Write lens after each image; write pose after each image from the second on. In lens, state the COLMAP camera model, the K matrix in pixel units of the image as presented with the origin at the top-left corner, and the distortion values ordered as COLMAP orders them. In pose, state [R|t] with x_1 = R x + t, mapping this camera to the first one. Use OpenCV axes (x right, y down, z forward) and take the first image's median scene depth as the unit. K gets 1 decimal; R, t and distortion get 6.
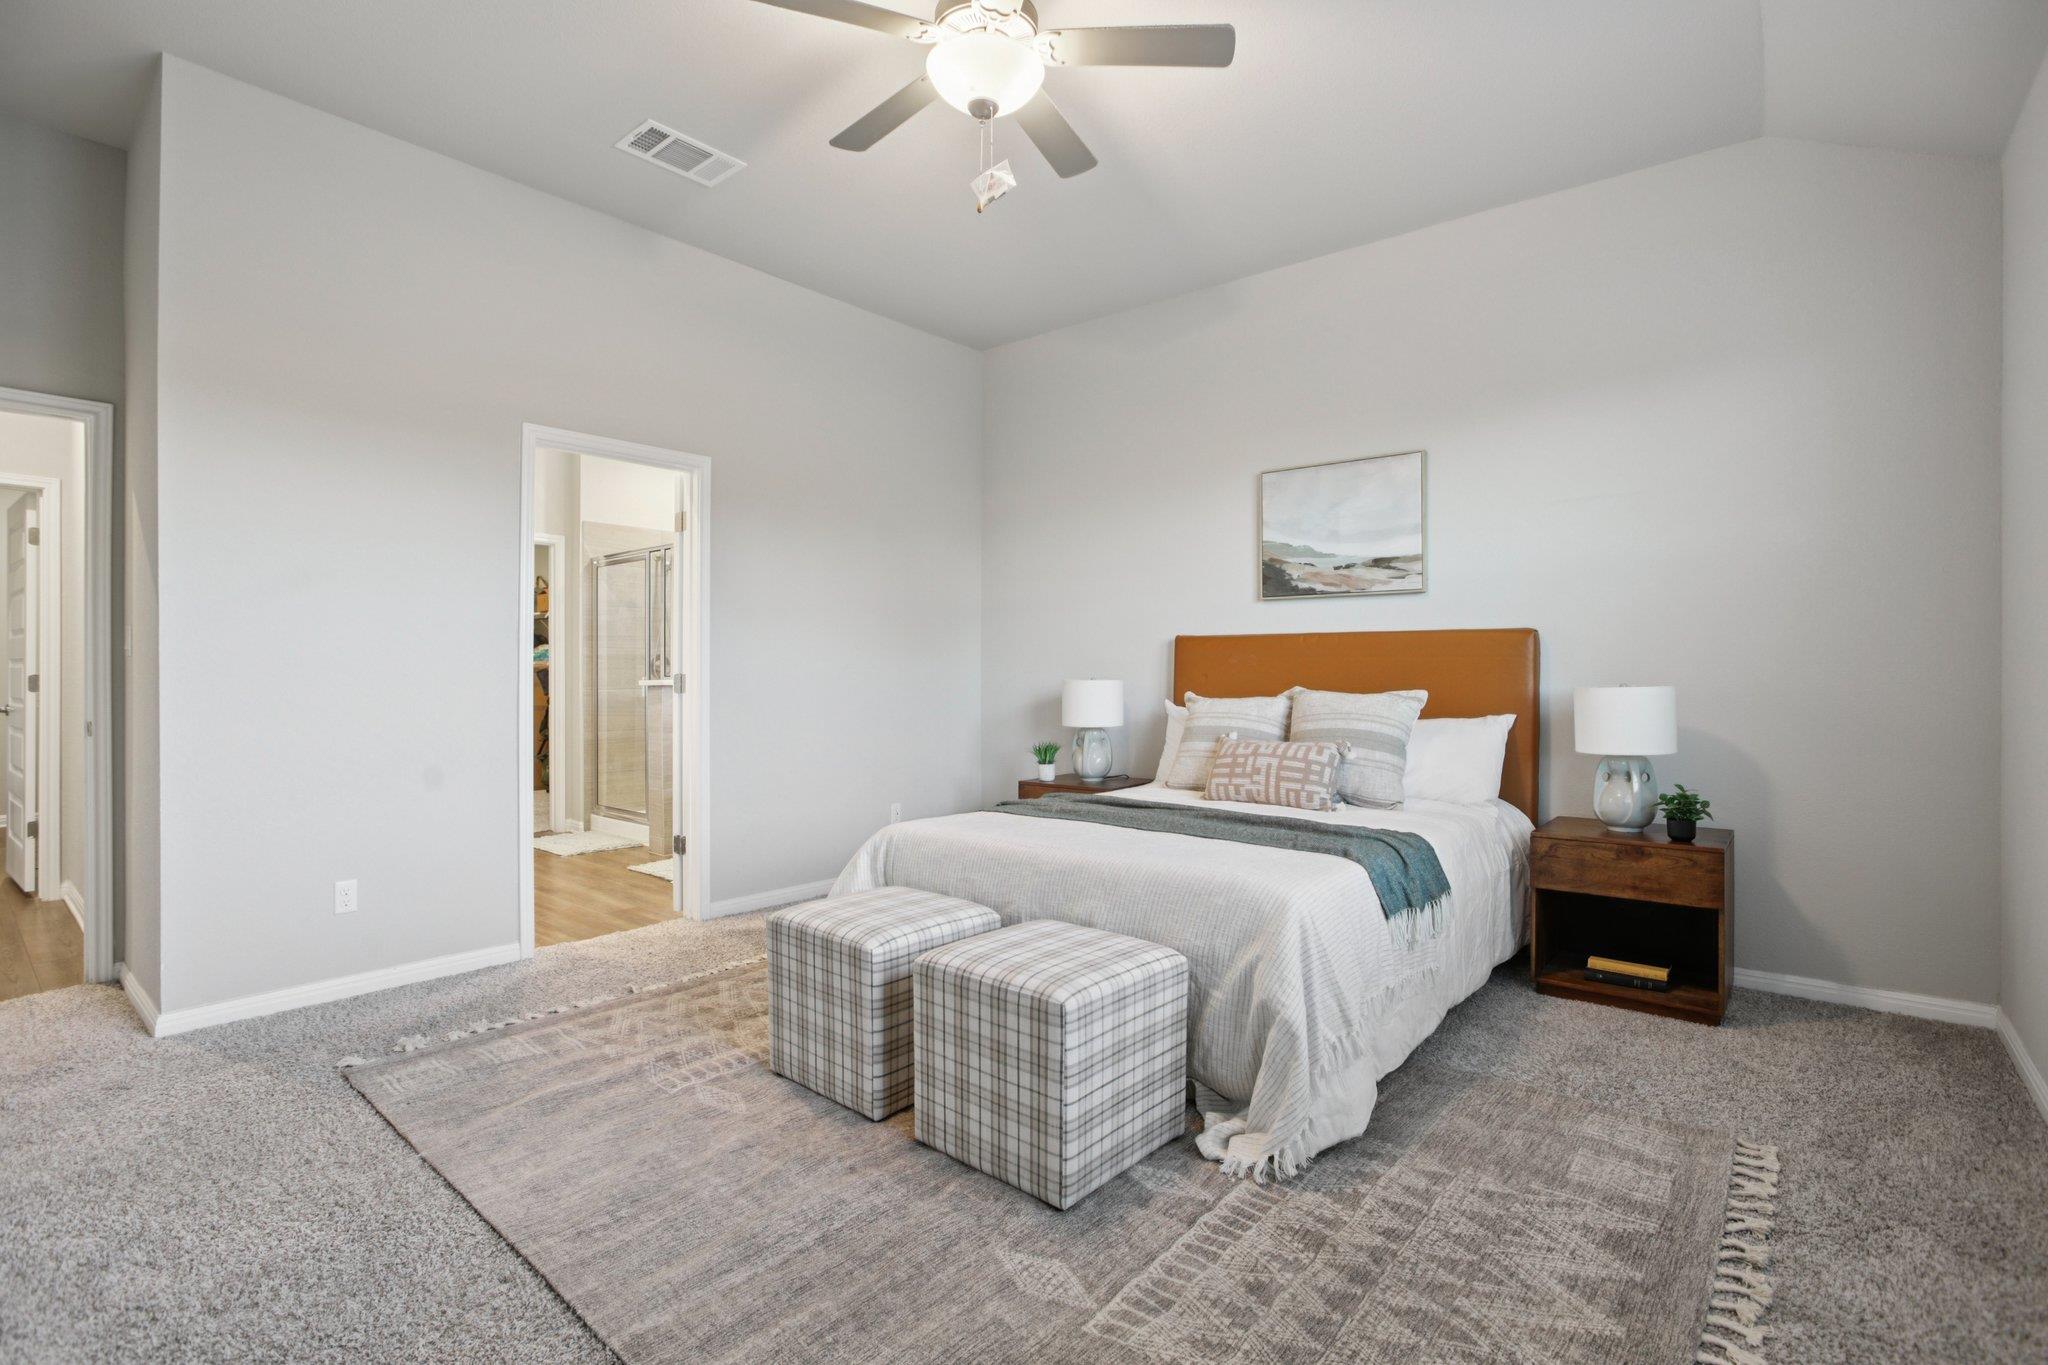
lens RADIAL K [[955.9, 0, 1018.2], [0, 955.9, 674.7], [0, 0, 1]] dist [-0.044716, 0.015200]
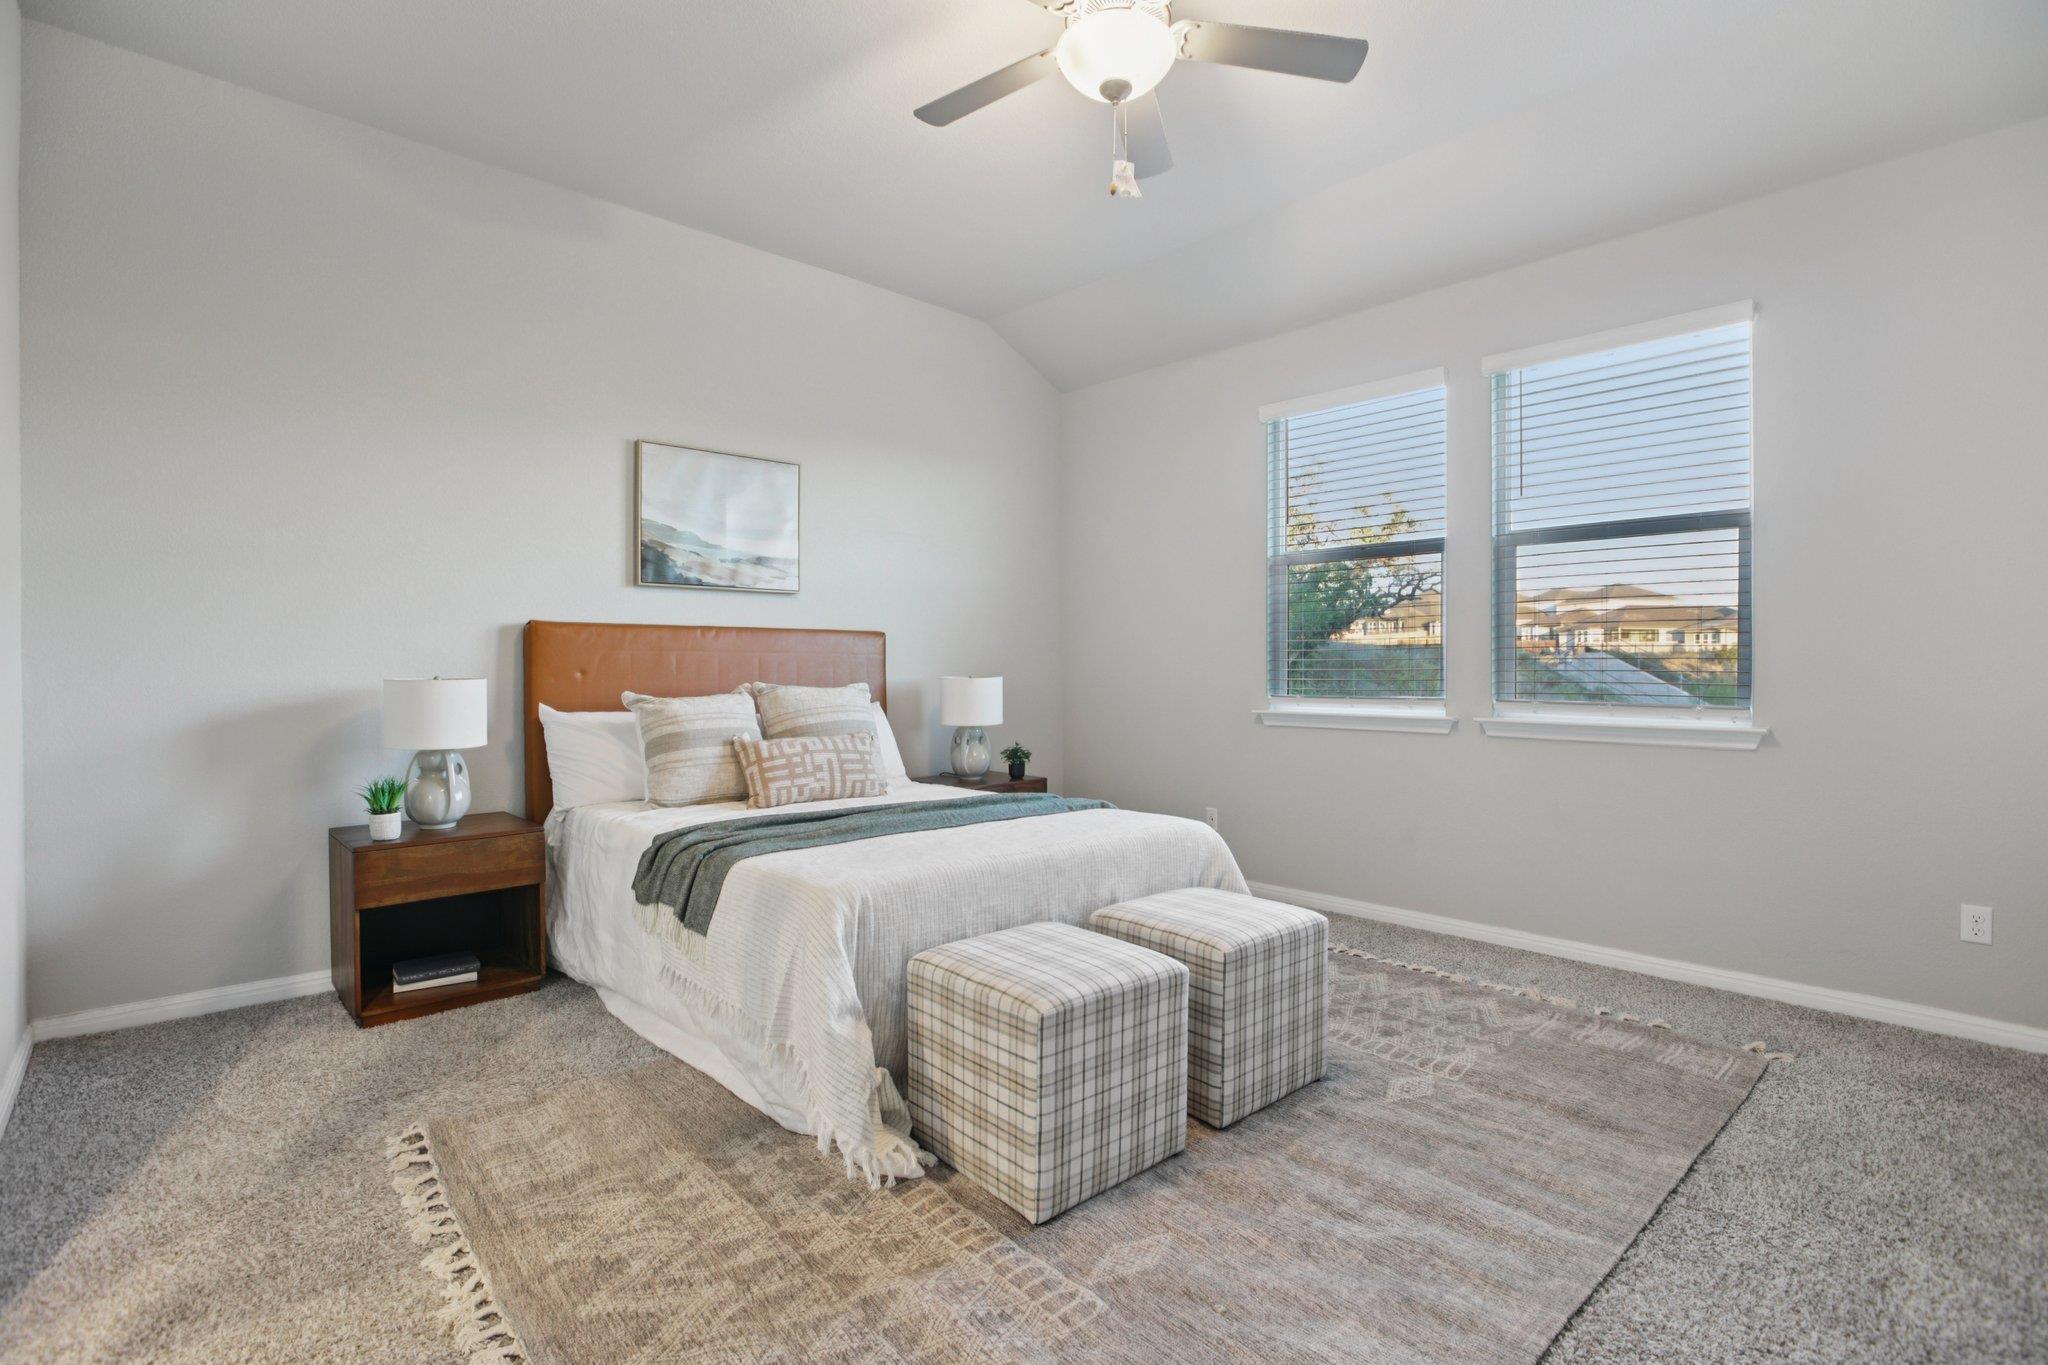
lens RADIAL K [[955.9, 0, 1018.2], [0, 955.9, 674.7], [0, 0, 1]] dist [-0.044716, 0.015200]
pose [[0.127886, -0.008183, 0.991755, -0.702697], [0.002421, 0.999966, 0.007938, -0.002789], [-0.991786, 0.001386, 0.127901, 0.671300]]
